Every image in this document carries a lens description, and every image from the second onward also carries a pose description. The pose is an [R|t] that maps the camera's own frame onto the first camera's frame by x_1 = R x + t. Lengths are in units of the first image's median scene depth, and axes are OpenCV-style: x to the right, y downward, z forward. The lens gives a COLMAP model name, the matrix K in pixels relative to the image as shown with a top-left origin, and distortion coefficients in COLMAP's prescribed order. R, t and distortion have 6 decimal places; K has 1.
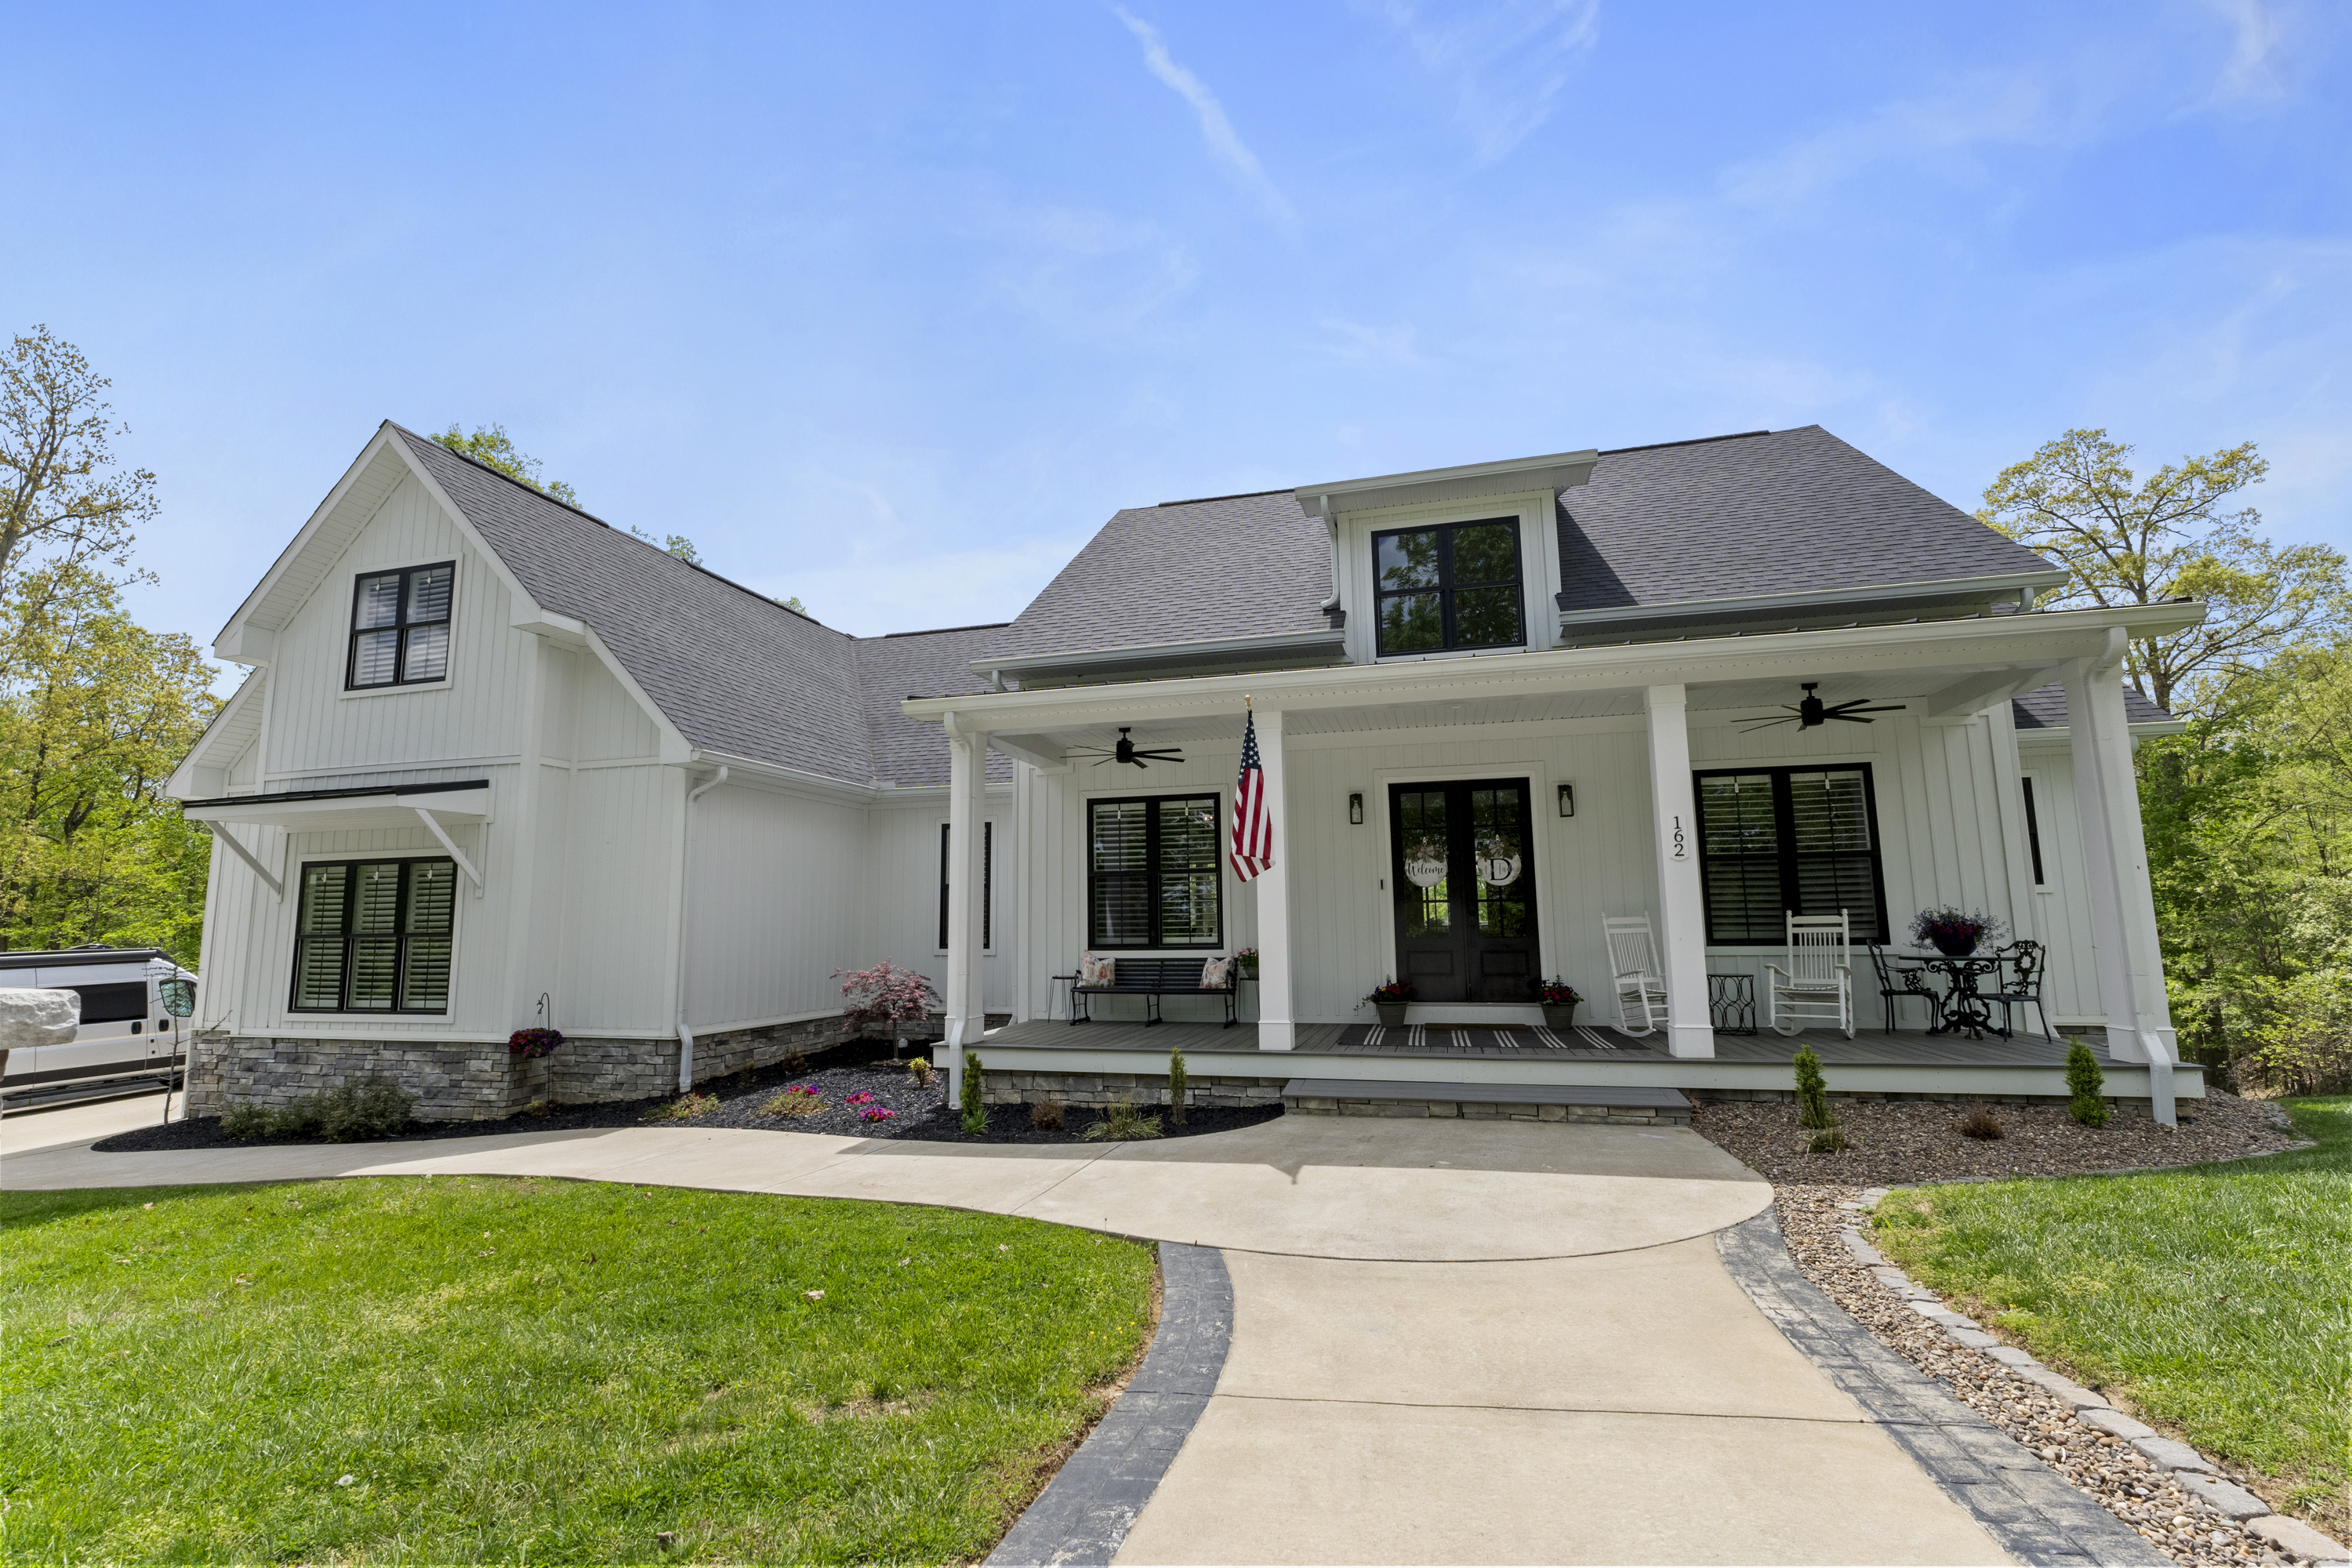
lens RADIAL K [[1021.5, 0, 1176.0], [0, 1021.5, 784.0], [0, 0, 1]] dist [-0.005253, -0.000347]
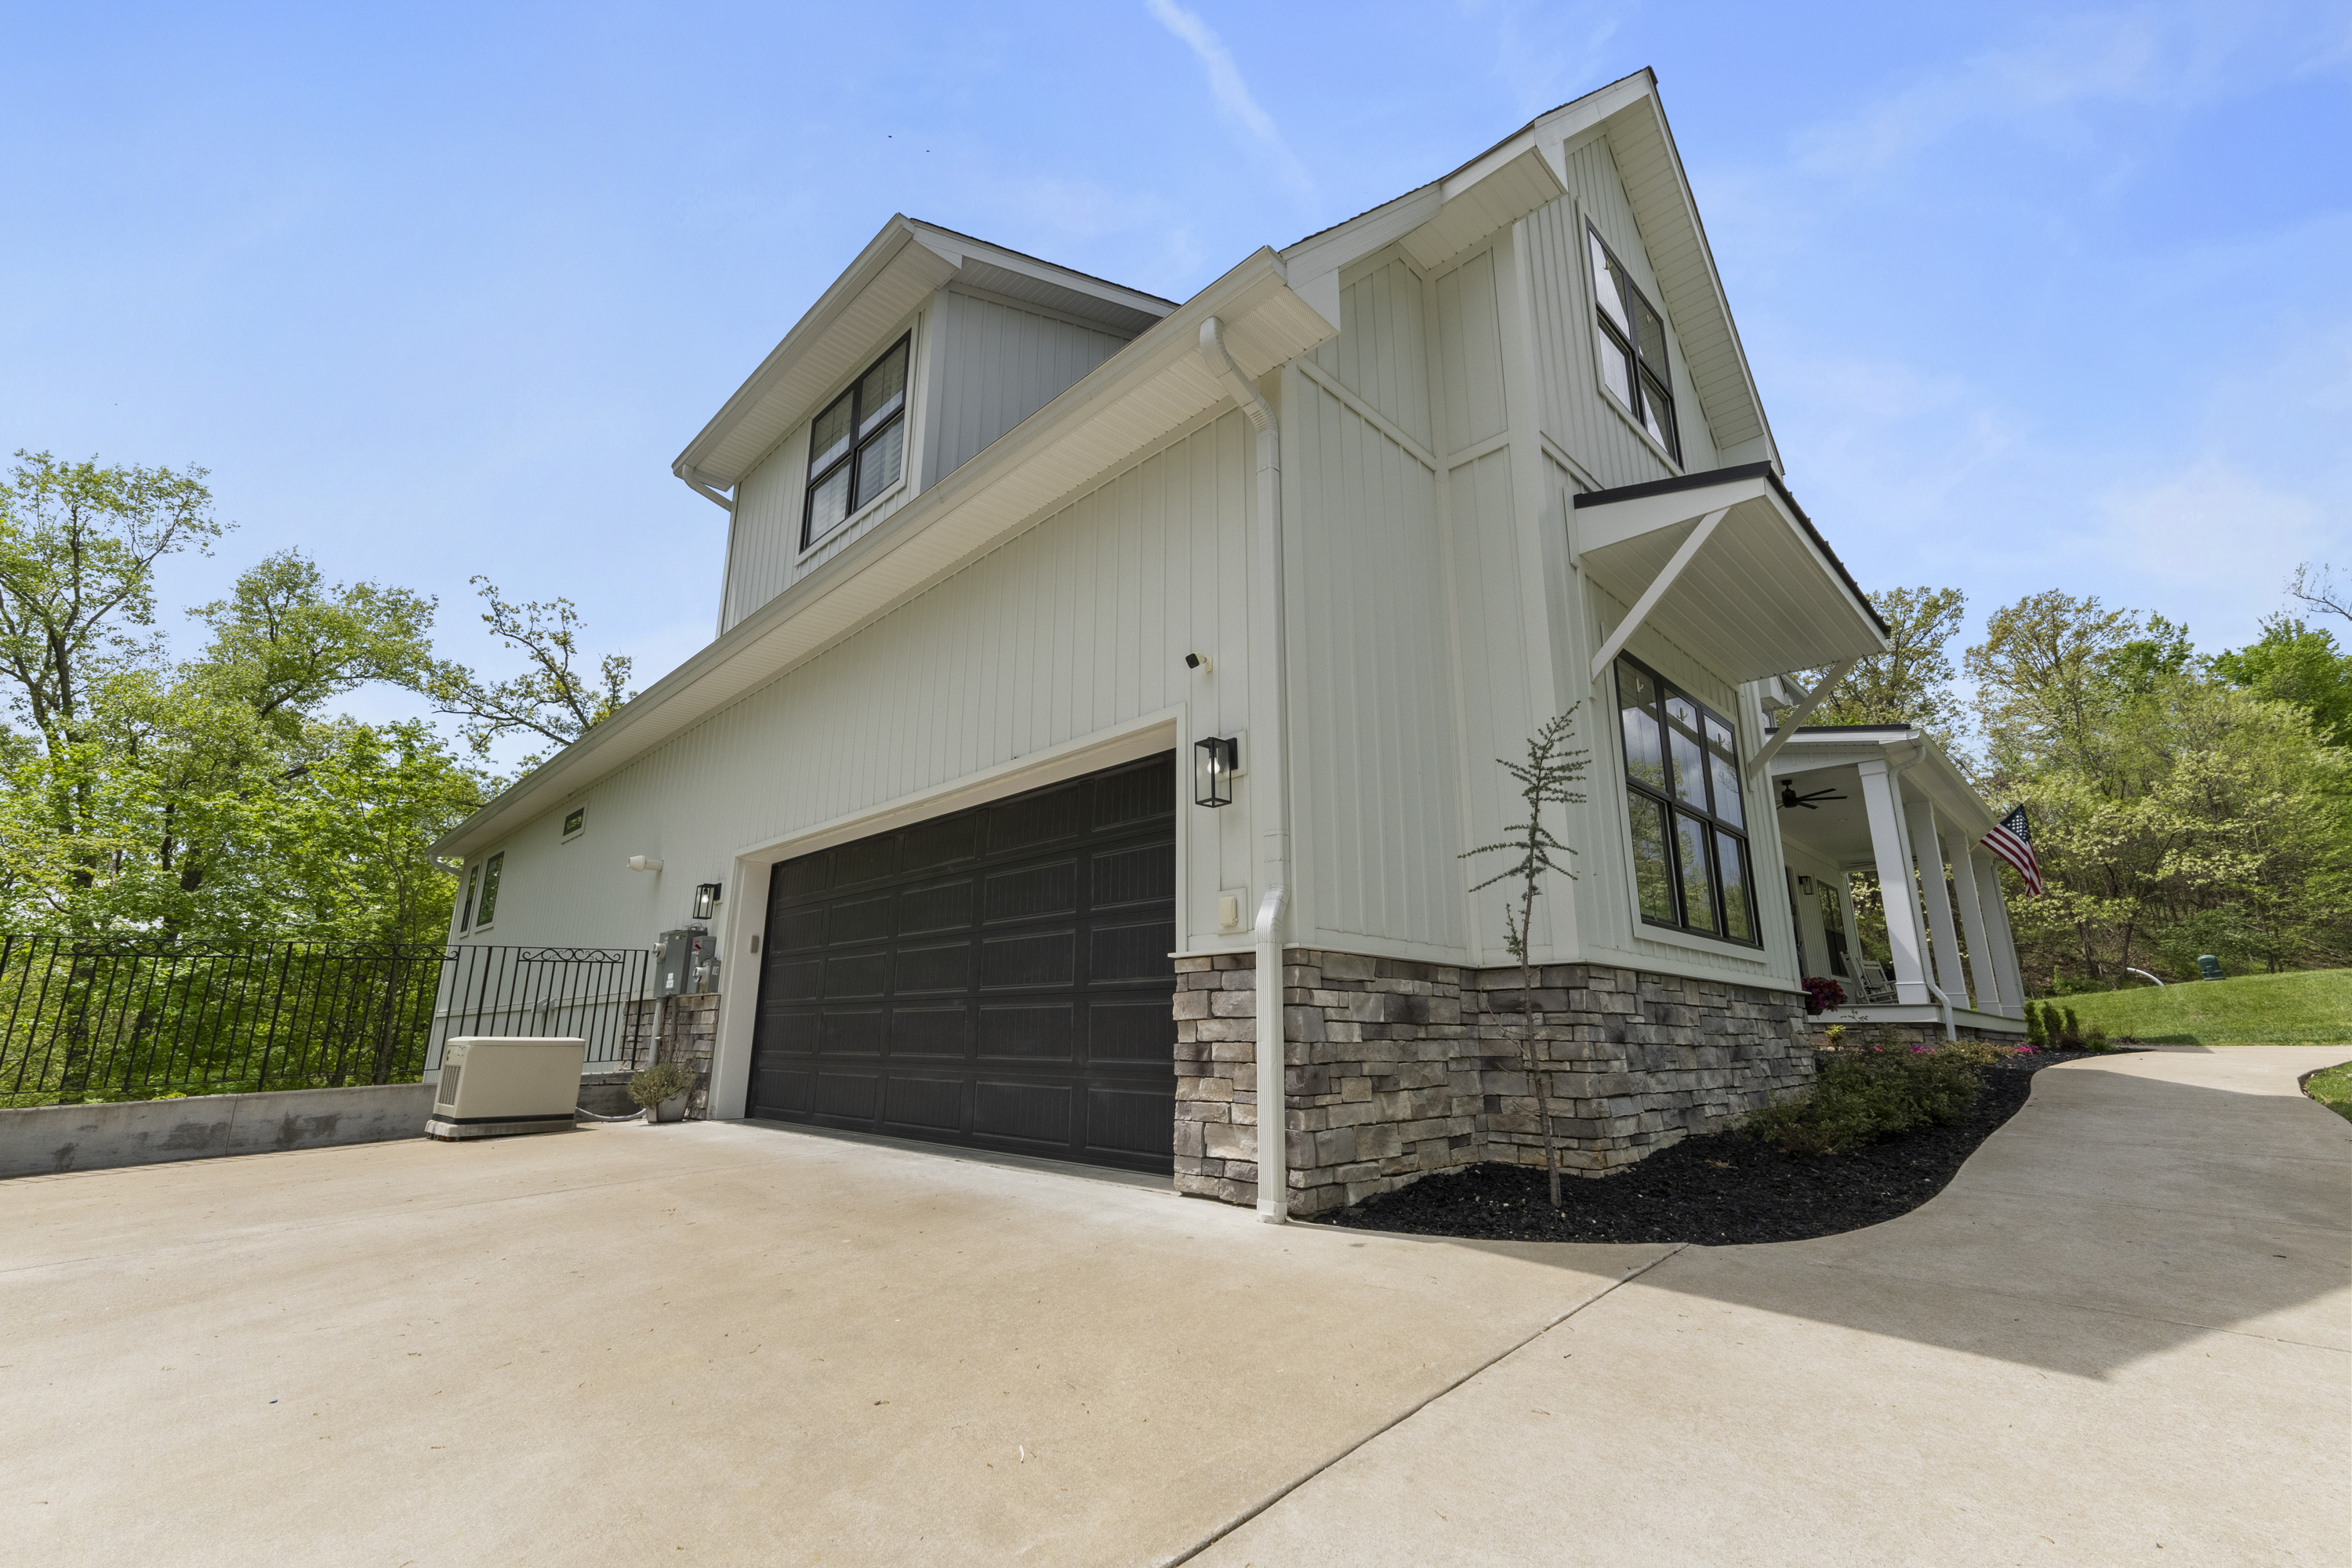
lens RADIAL K [[990.3, 0, 1176.0], [0, 990.3, 784.0], [0, 0, 1]] dist [0.004977, -0.000376]
pose [[0.491911, 0.237052, 0.837753, -1.497526], [-0.128735, 0.971447, -0.199292, 0.303491], [-0.861075, -0.009814, 0.508383, 1.010419]]
